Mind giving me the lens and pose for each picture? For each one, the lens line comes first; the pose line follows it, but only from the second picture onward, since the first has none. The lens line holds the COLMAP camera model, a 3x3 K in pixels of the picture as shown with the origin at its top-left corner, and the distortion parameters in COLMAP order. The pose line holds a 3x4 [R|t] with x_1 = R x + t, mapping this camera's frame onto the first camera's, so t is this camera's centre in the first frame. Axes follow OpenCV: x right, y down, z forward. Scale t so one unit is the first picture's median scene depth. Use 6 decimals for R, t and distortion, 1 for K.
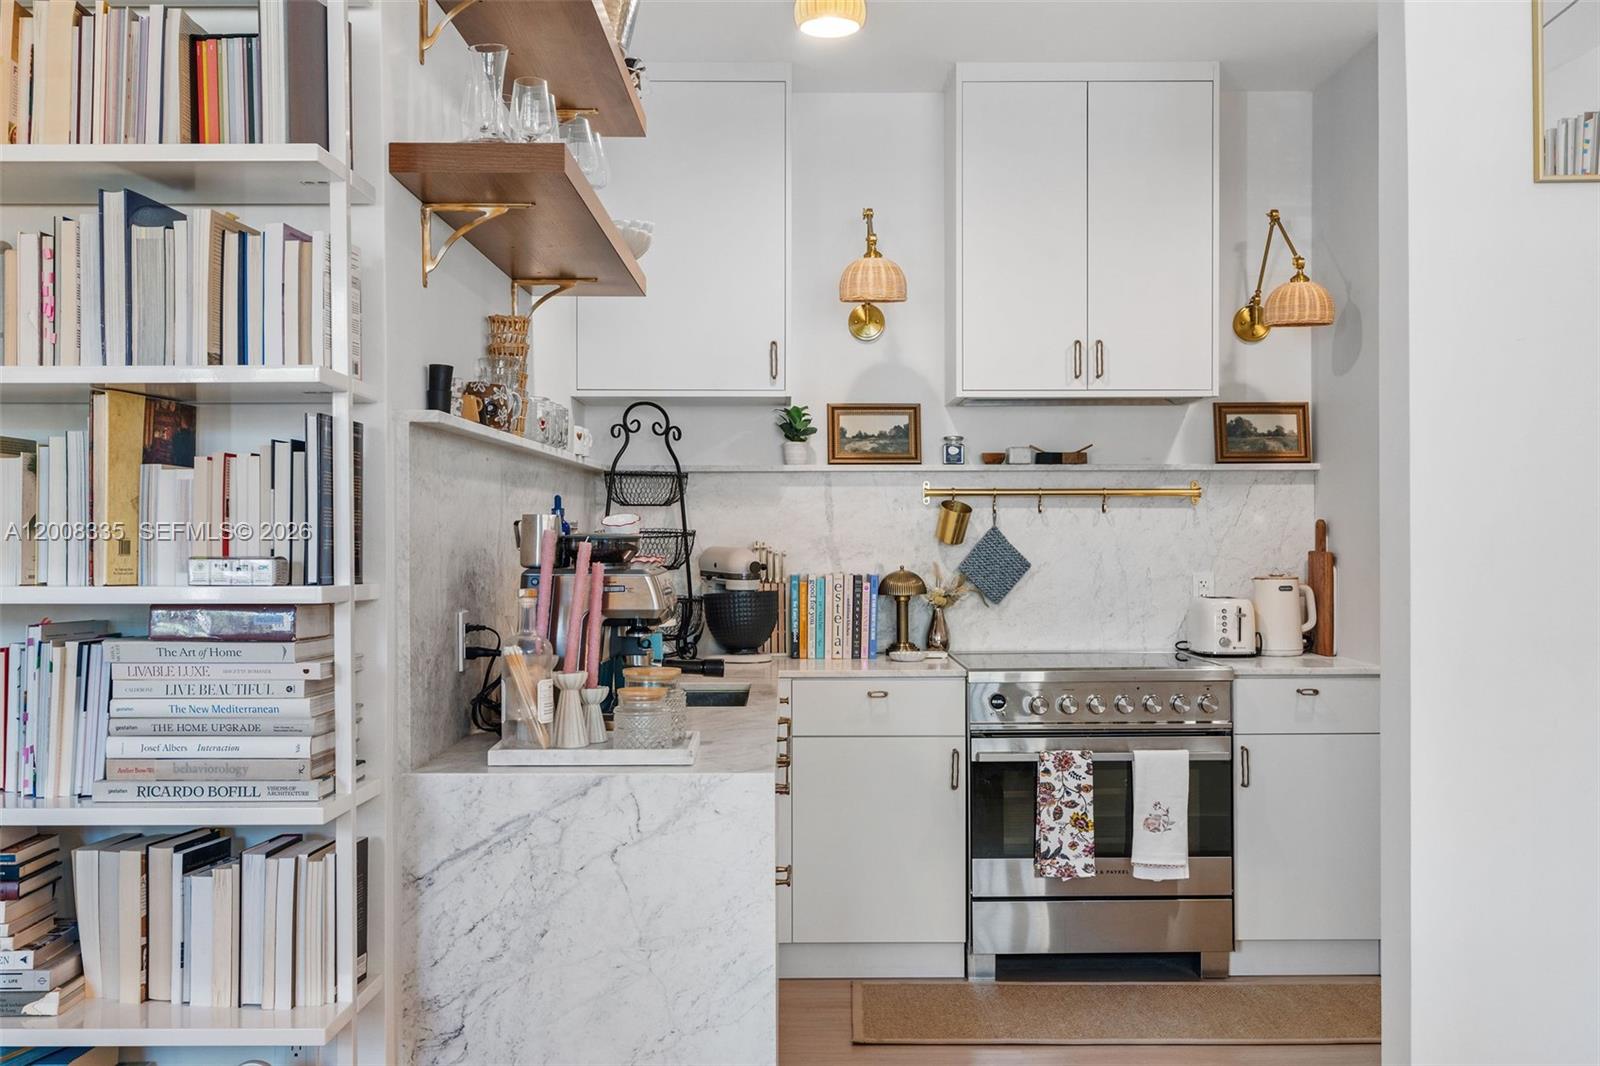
lens RADIAL K [[1569.4, 0, 800.0], [0, 1569.4, 533.0], [0, 0, 1]] dist [0.007369, 0.002749]
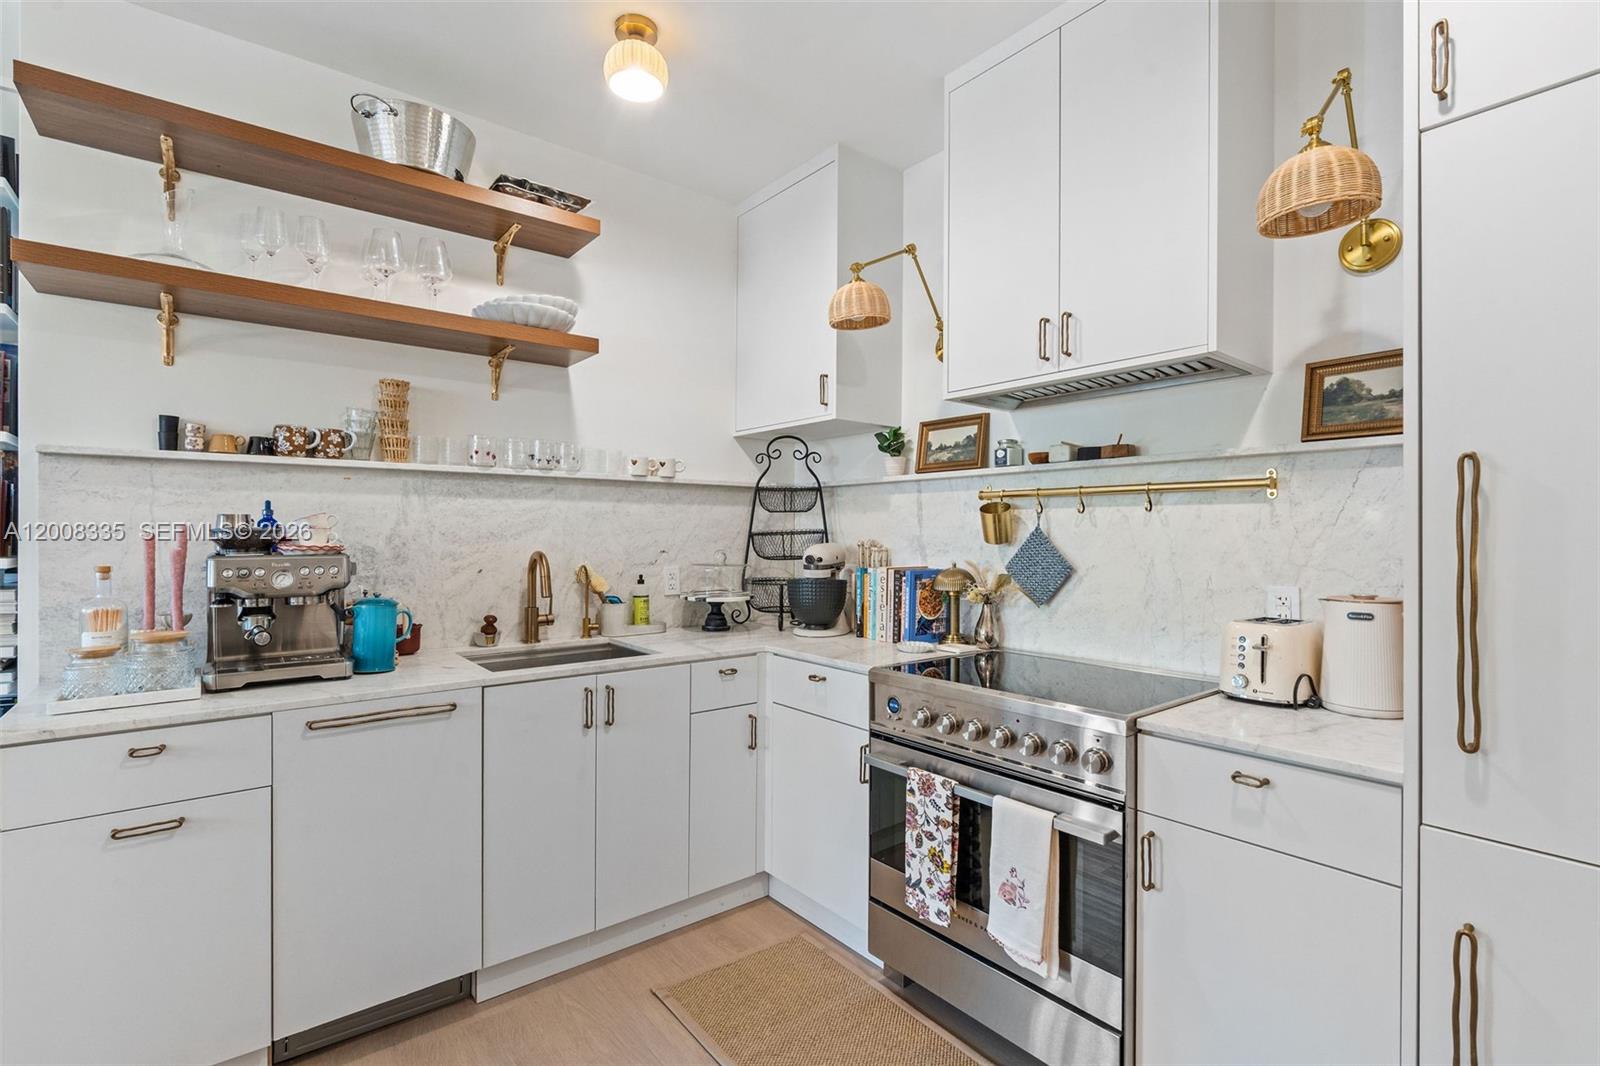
lens RADIAL K [[740.3, 0, 800.0], [0, 740.3, 533.0], [0, 0, 1]] dist [-0.002600, -0.000185]
pose [[0.620324, 0.003829, -0.784336, 0.401434], [-0.007156, 0.999974, -0.000778, 0.001074], [0.784313, 0.006096, 0.620336, 0.597395]]
